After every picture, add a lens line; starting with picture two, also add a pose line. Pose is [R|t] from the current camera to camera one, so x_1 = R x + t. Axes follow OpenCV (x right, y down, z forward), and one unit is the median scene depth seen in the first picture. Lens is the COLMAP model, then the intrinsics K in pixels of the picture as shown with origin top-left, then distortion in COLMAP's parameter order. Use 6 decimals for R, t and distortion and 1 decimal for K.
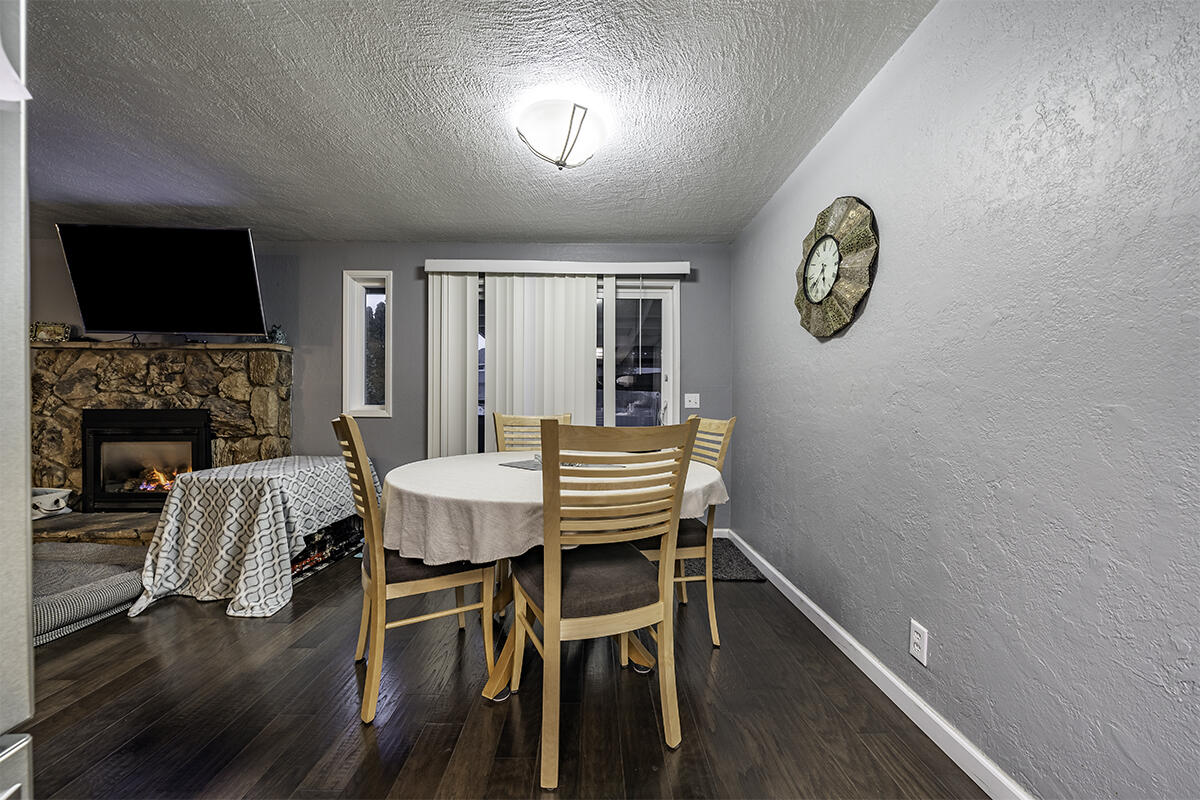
lens RADIAL K [[408.1, 0, 590.5], [0, 408.1, 401.8], [0, 0, 1]] dist [-0.002489, -0.000243]
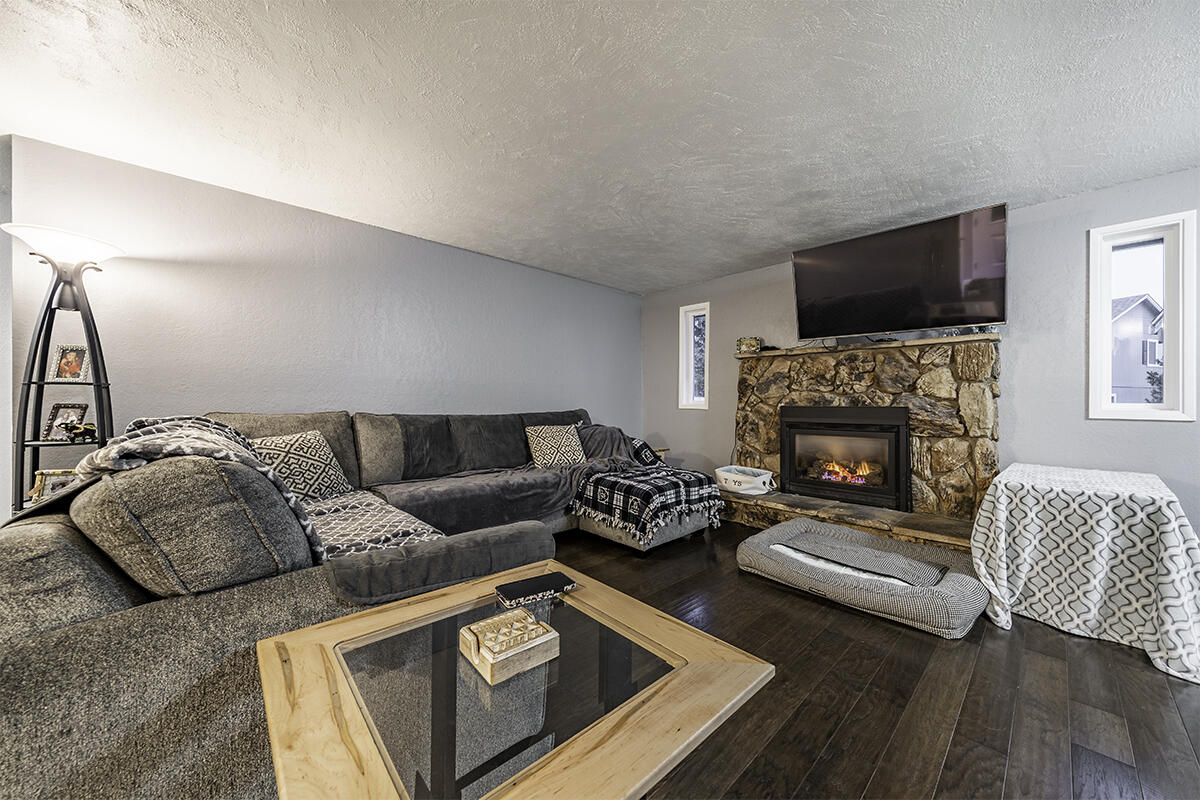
lens RADIAL K [[415.6, 0, 599.5], [0, 415.6, 395.9], [0, 0, 1]] dist [-0.000890, -0.000163]
pose [[0.679702, -0.009159, -0.733431, -0.701746], [0.006819, 0.999958, -0.006168, -0.007756], [0.733456, -0.000808, 0.679736, -0.228045]]
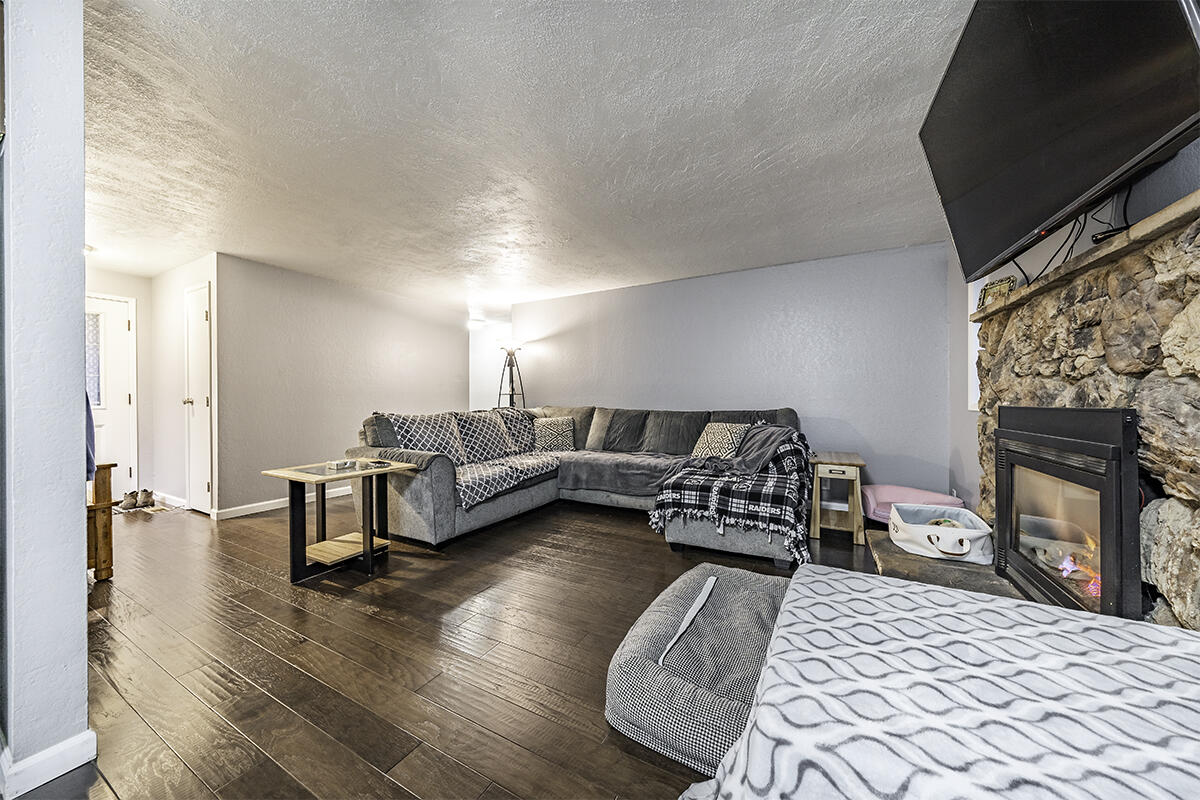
lens RADIAL K [[410.8, 0, 596.0], [0, 410.8, 403.7], [0, 0, 1]] dist [-0.000577, -0.000138]
pose [[-0.476368, 0.003600, -0.879239, -0.395769], [0.011975, 0.999925, -0.002394, 0.007465], [0.879164, -0.011670, -0.476376, 0.749140]]
